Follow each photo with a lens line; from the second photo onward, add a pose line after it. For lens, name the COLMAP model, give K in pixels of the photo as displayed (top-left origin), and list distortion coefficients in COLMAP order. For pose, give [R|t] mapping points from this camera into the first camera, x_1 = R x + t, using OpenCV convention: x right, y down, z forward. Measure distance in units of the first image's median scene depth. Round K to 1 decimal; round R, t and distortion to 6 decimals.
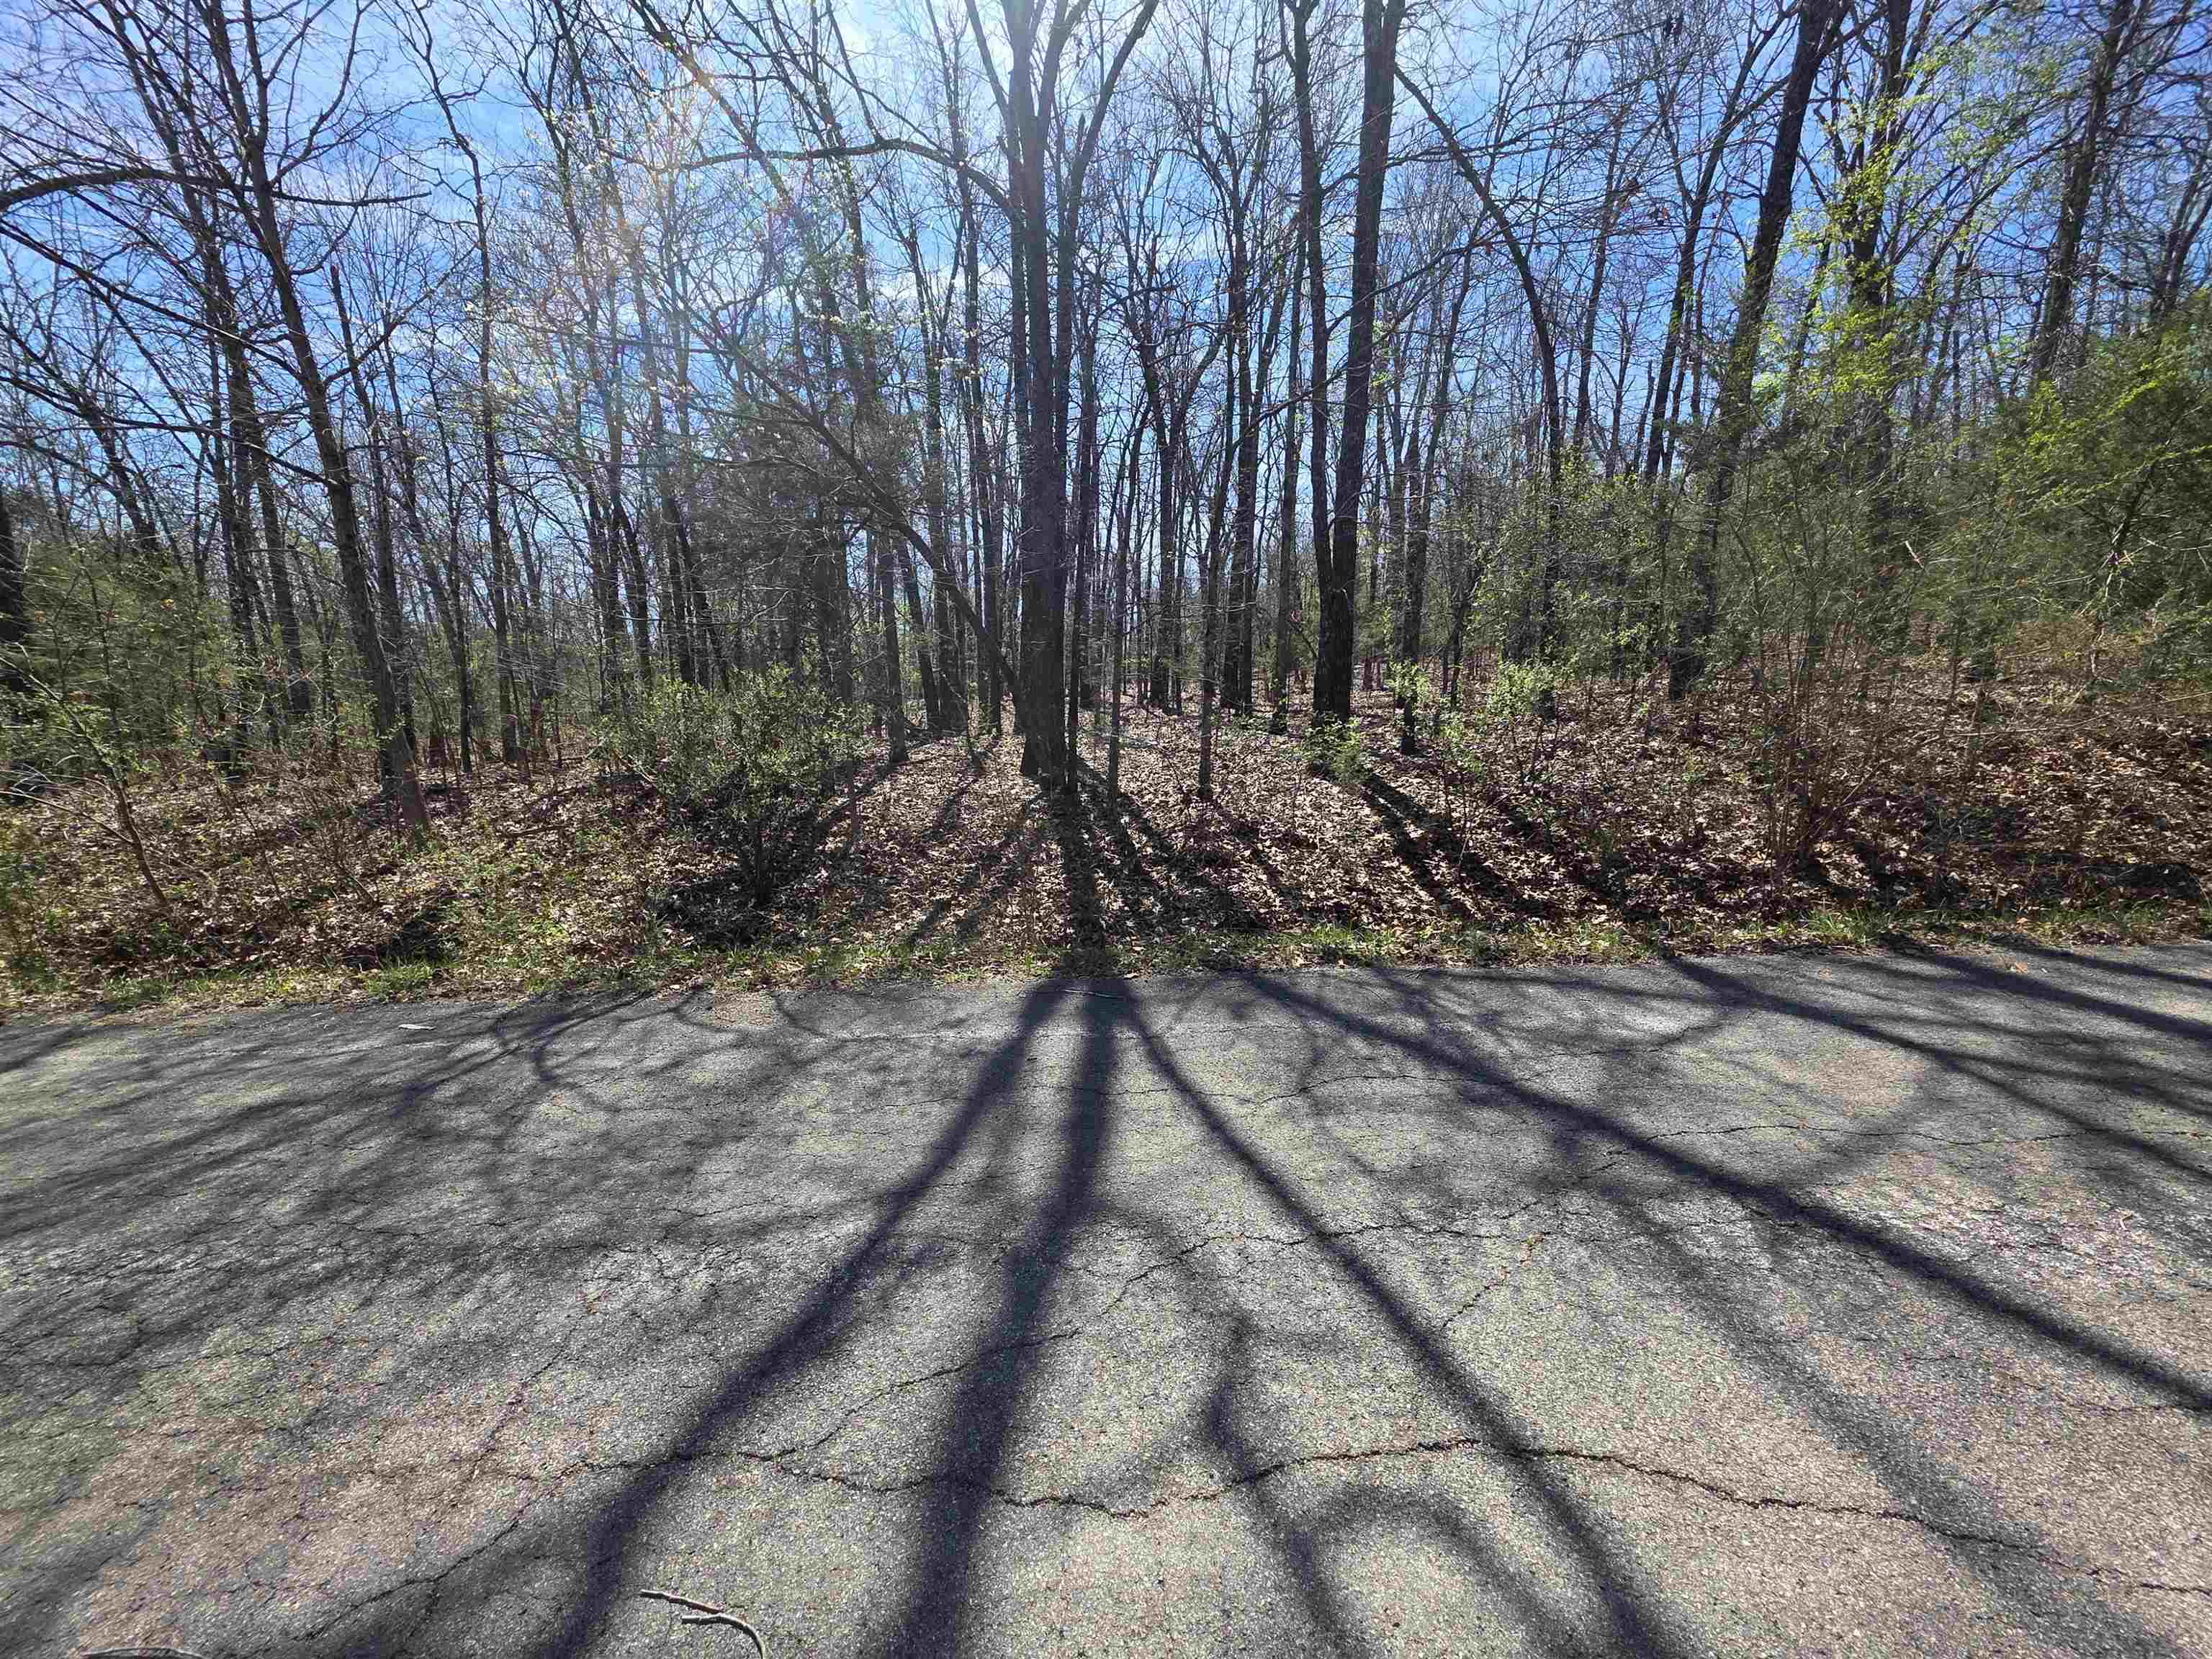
lens RADIAL K [[881.6, 0, 1106.0], [0, 881.6, 829.5], [0, 0, 1]] dist [0.003098, -0.001964]
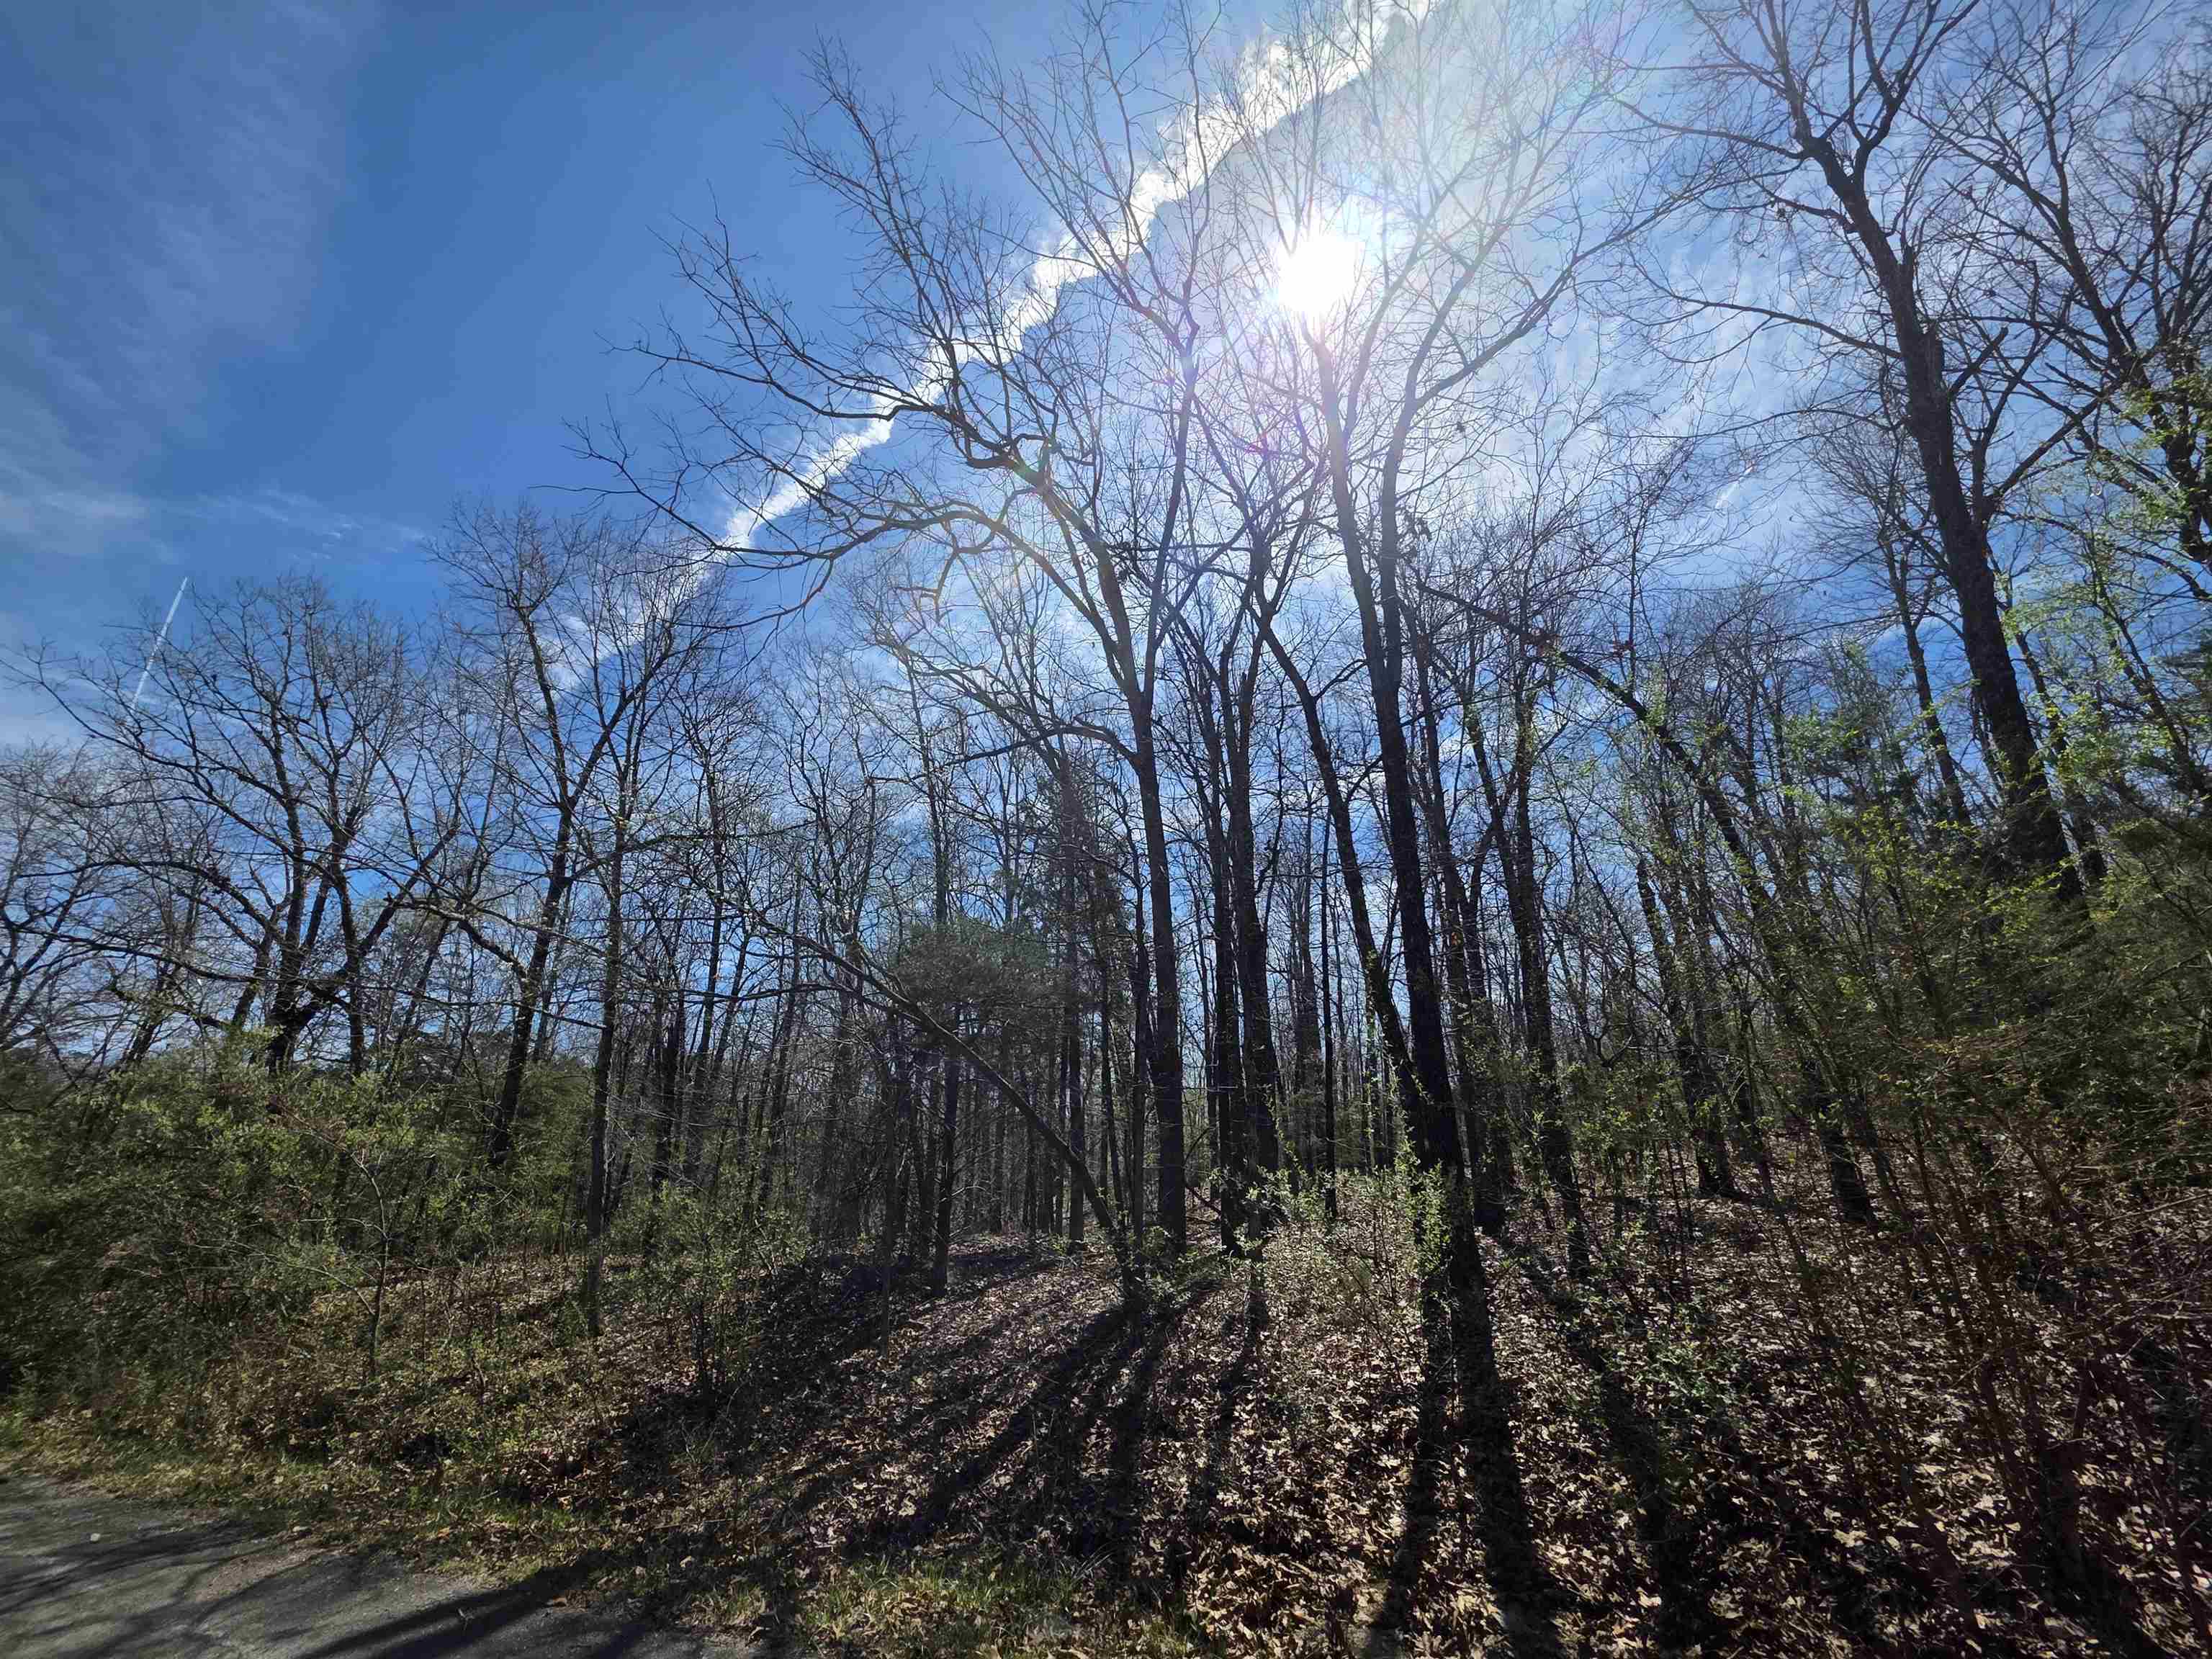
lens RADIAL K [[881.6, 0, 1113.9], [0, 881.6, 829.2], [0, 0, 1]] dist [0.002839, -0.000272]
pose [[0.901264, -0.156737, -0.403927, 0.506448], [-0.061262, 0.876808, -0.476921, -0.055089], [0.428918, 0.454577, 0.780634, 0.136425]]
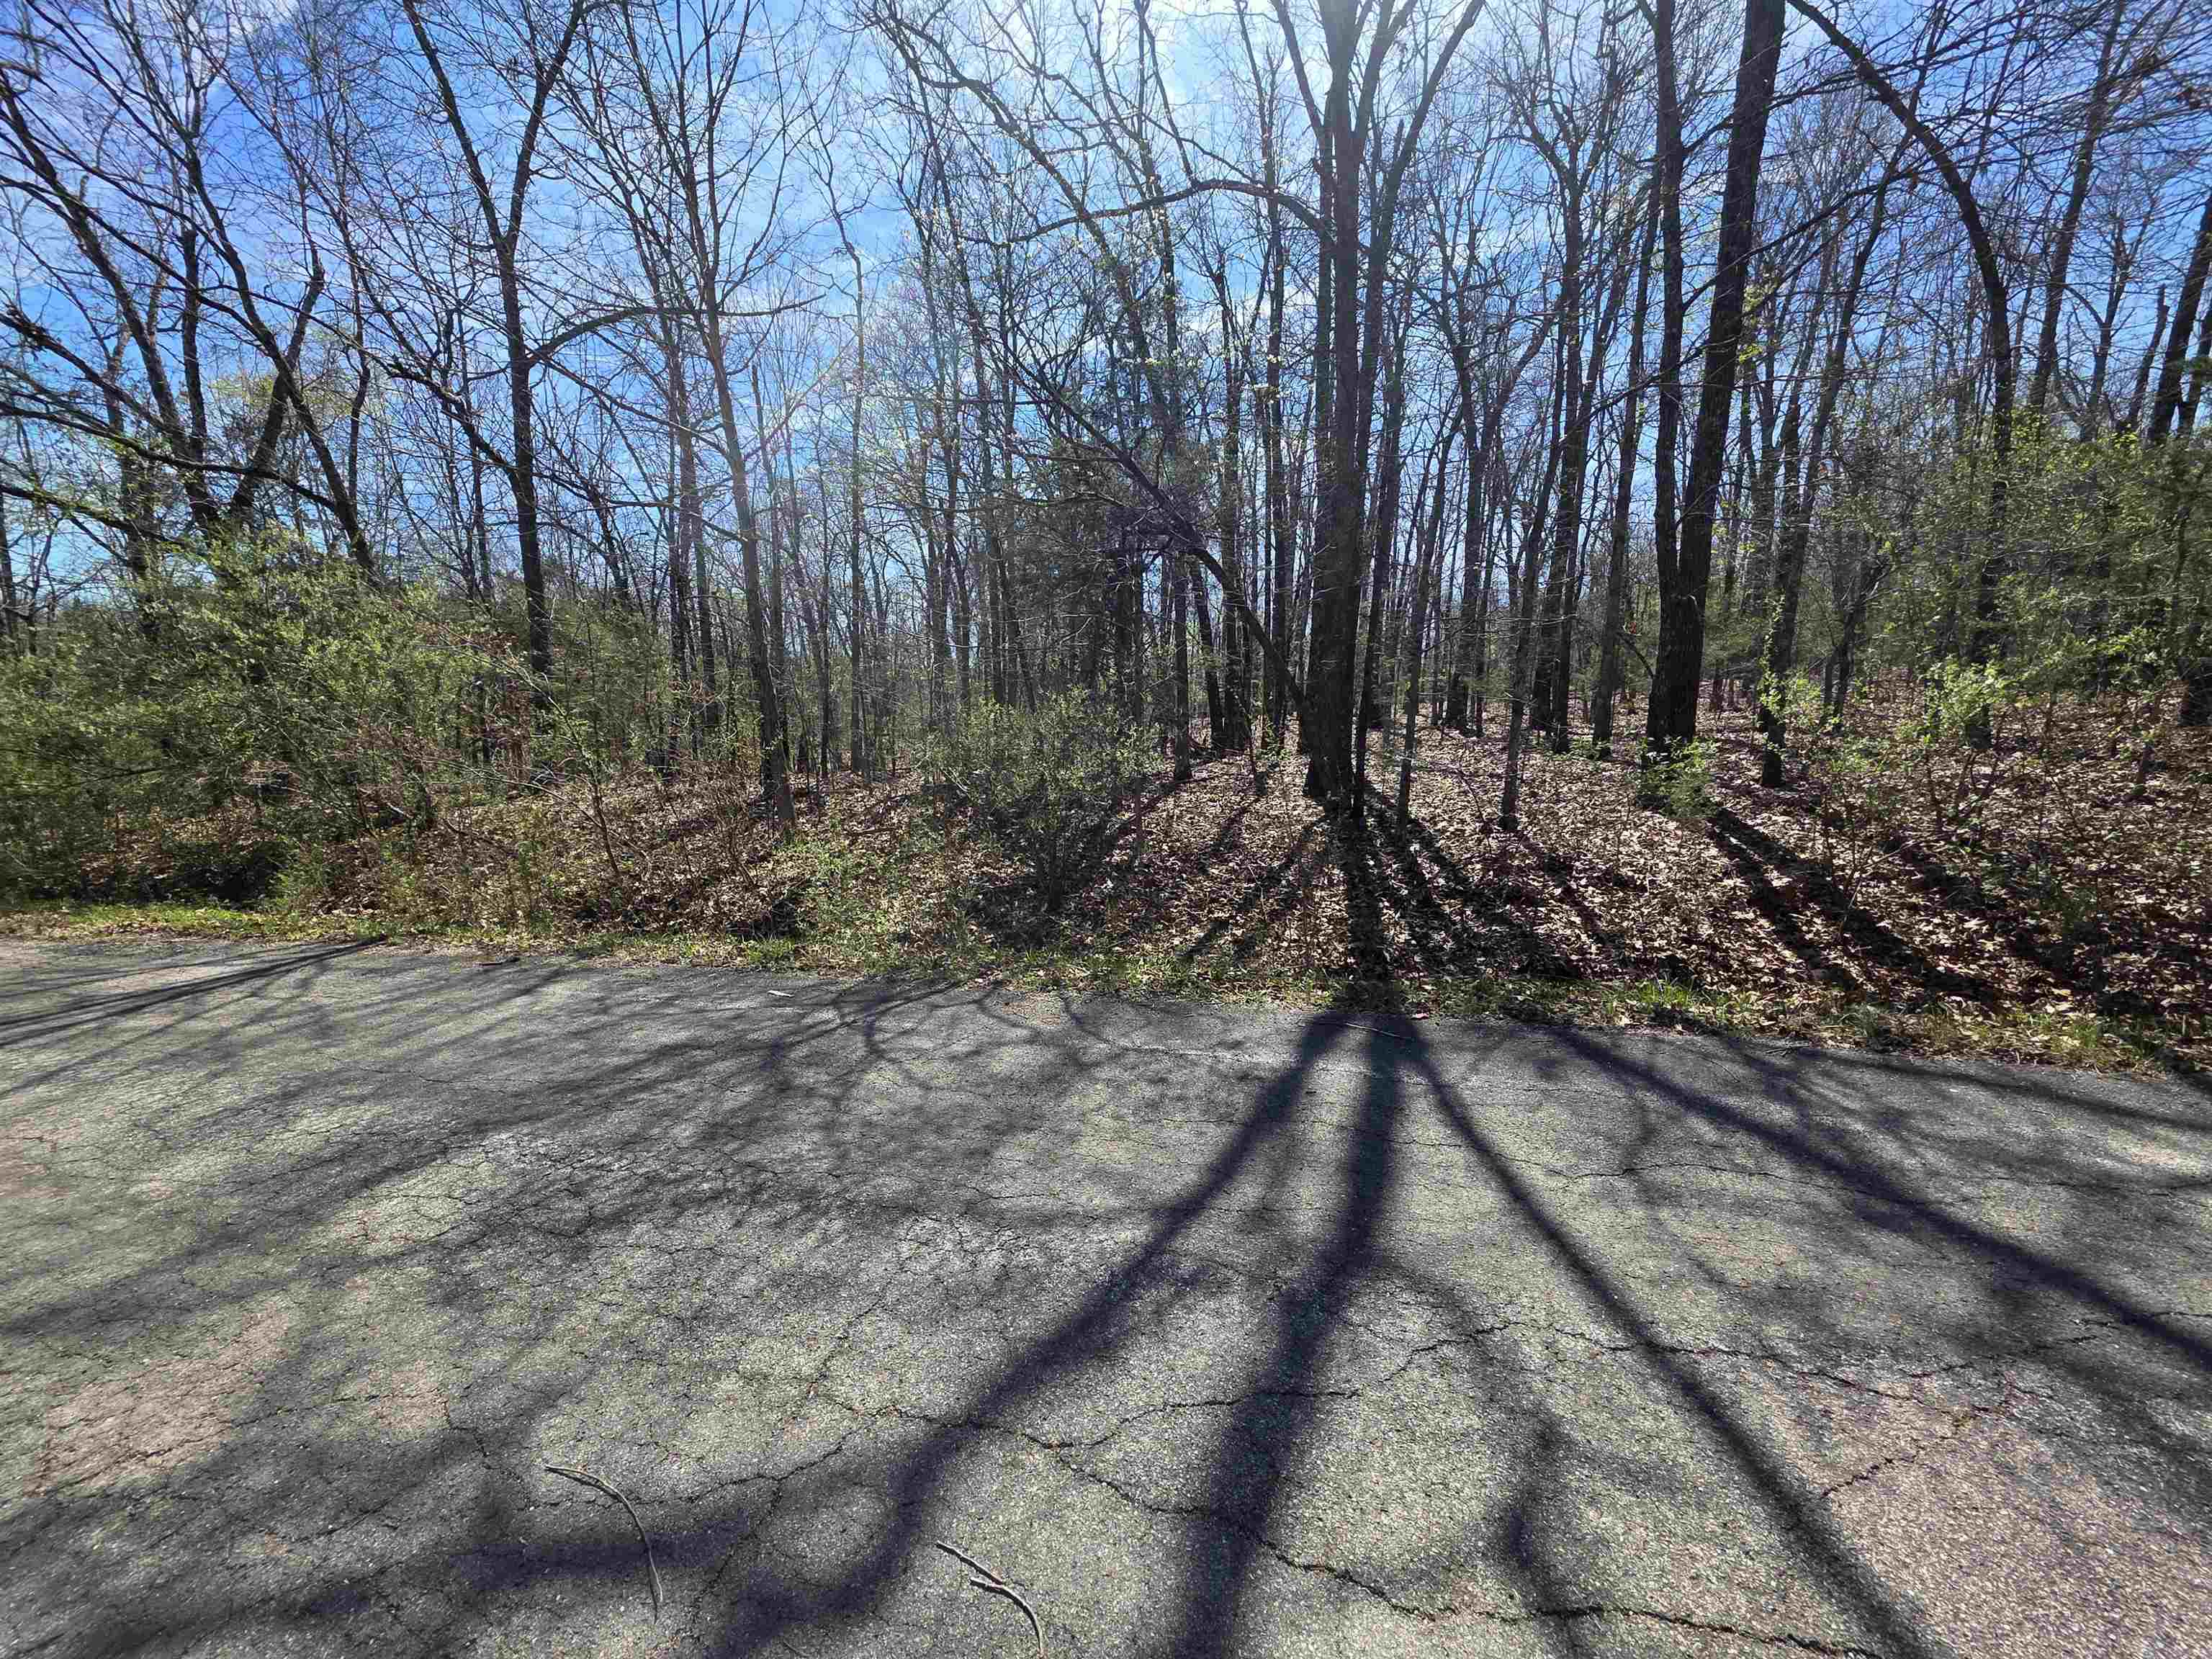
lens RADIAL K [[880.0, 0, 1104.9], [0, 880.0, 827.4], [0, 0, 1]] dist [0.001833, -0.000473]
pose [[0.950617, 0.044345, -0.307181, -0.005985], [-0.051411, 0.998566, -0.014943, -0.001490], [0.306078, 0.029997, 0.951534, 0.000970]]
